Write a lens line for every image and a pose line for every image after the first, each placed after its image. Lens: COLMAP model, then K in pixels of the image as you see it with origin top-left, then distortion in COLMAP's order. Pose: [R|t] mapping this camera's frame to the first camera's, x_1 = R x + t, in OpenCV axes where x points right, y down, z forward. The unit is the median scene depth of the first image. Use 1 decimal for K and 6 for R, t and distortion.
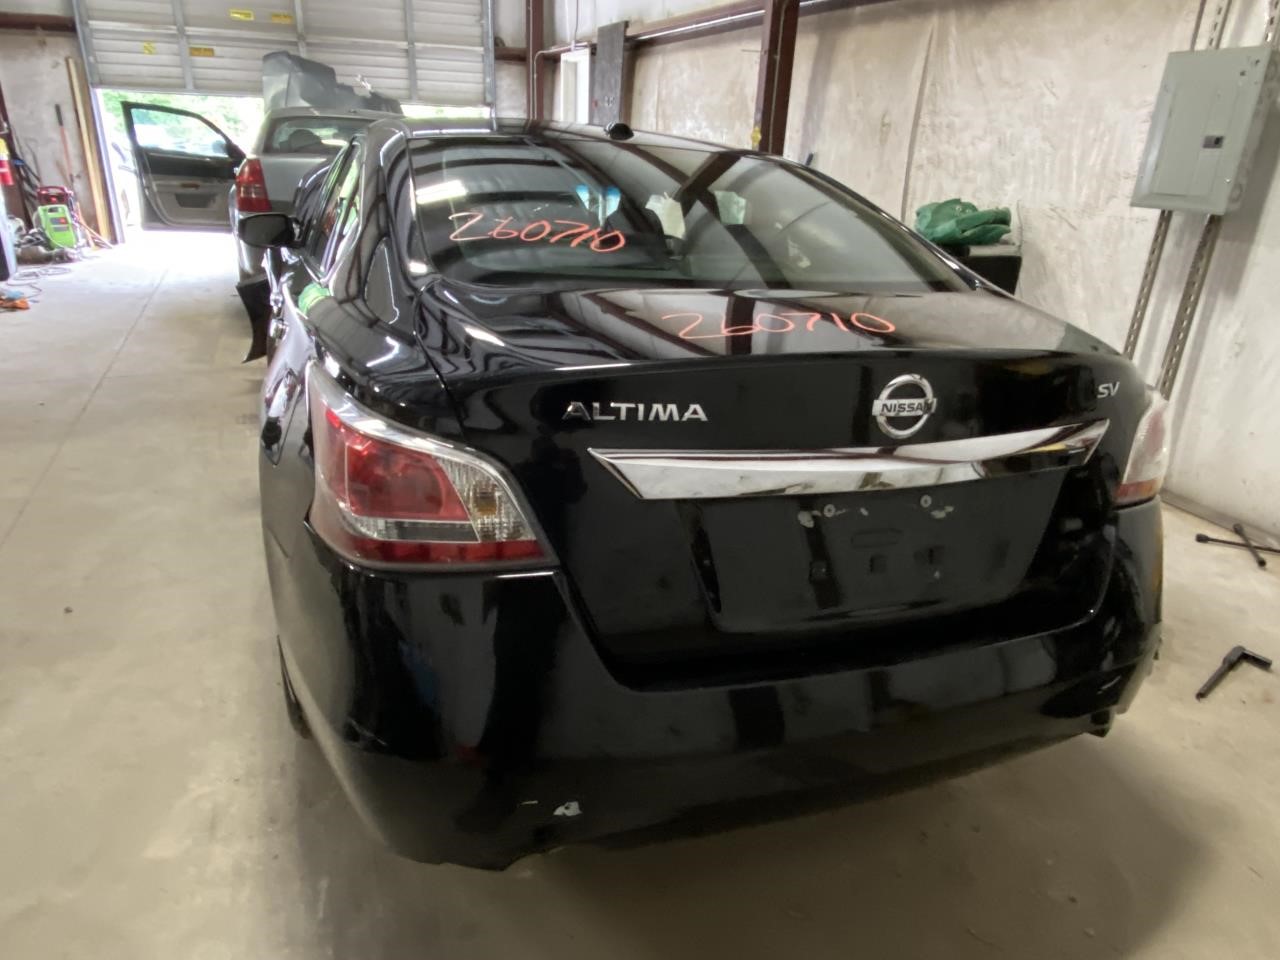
lens RADIAL K [[805.6, 0, 638.7], [0, 805.6, 480.3], [0, 0, 1]] dist [-0.001203, -0.000584]
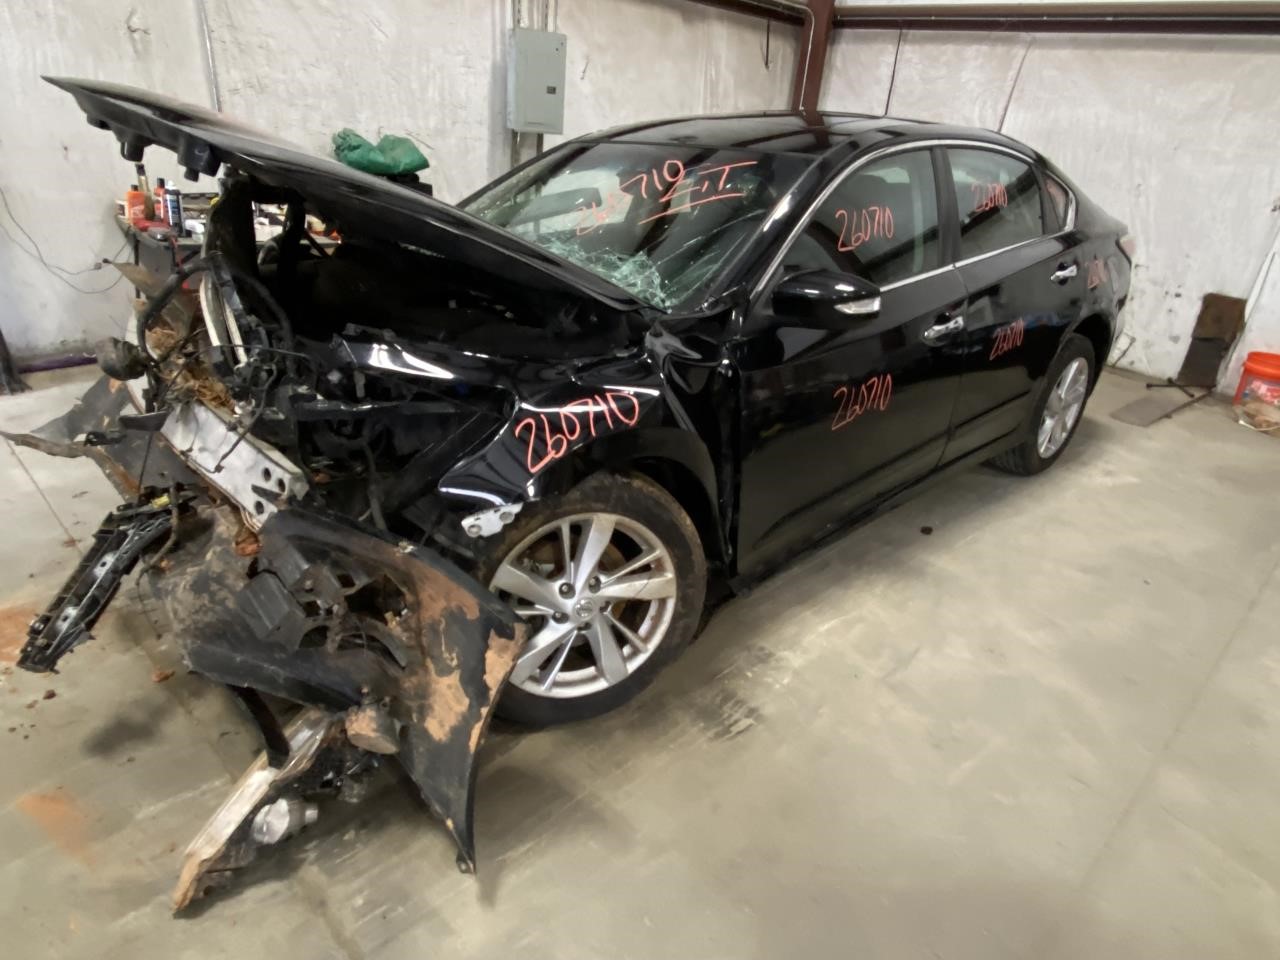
lens RADIAL K [[834.3, 0, 639.4], [0, 834.3, 465.6], [0, 0, 1]] dist [0.062823, -0.061808]
pose [[-0.374820, -0.424377, 0.824266, -0.865711], [0.268934, 0.801083, 0.534734, -0.521567], [-0.887234, 0.422102, -0.186133, 1.138657]]
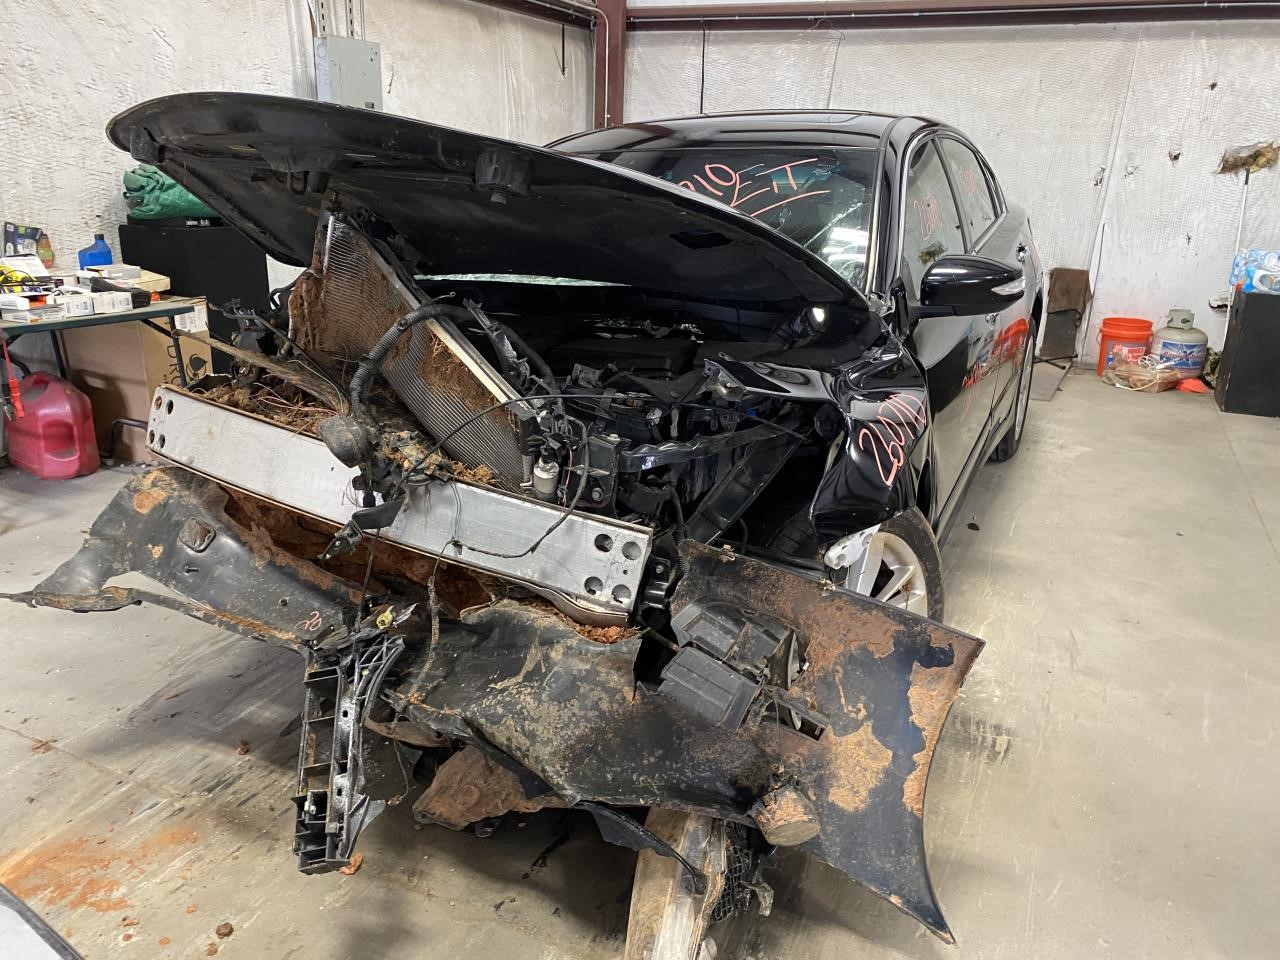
lens RADIAL K [[1013.9, 0, 642.1], [0, 1013.9, 449.0], [0, 0, 1]] dist [0.007177, 0.015457]
pose [[-0.676724, -0.262647, 0.687794, -0.738181], [0.236695, 0.806994, 0.541052, -0.594606], [-0.697151, 0.528940, -0.483945, 1.396308]]
